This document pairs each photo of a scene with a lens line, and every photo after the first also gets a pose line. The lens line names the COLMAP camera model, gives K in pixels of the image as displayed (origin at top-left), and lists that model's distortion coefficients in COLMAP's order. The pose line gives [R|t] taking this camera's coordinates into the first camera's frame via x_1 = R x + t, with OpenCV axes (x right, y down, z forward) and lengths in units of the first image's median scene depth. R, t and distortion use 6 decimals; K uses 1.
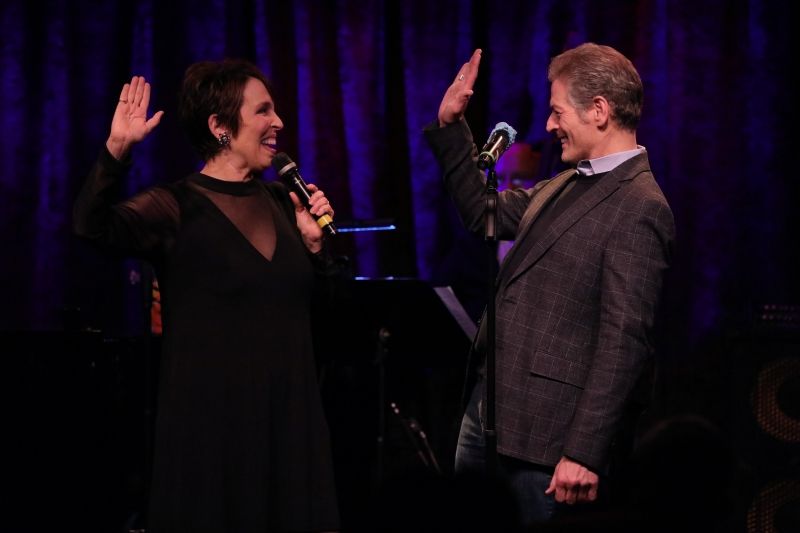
lens RADIAL K [[4586.9, 0, 402.2], [0, 4586.9, 250.7], [0, 0, 1]] dist [0.972773, 32.387978]
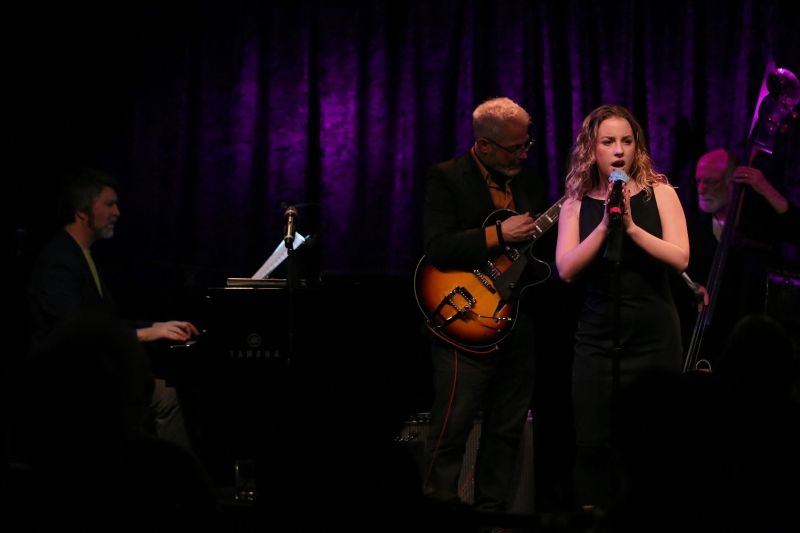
lens RADIAL K [[4122.1, 0, 400.0], [0, 4122.1, 266.5], [0, 0, 1]] dist [0.885781, -13.170891]
pose [[0.998432, 0.005445, -0.055705, -0.004046], [-0.004930, 0.999944, 0.009384, 0.002519], [0.055753, -0.009095, 0.998403, -0.299293]]
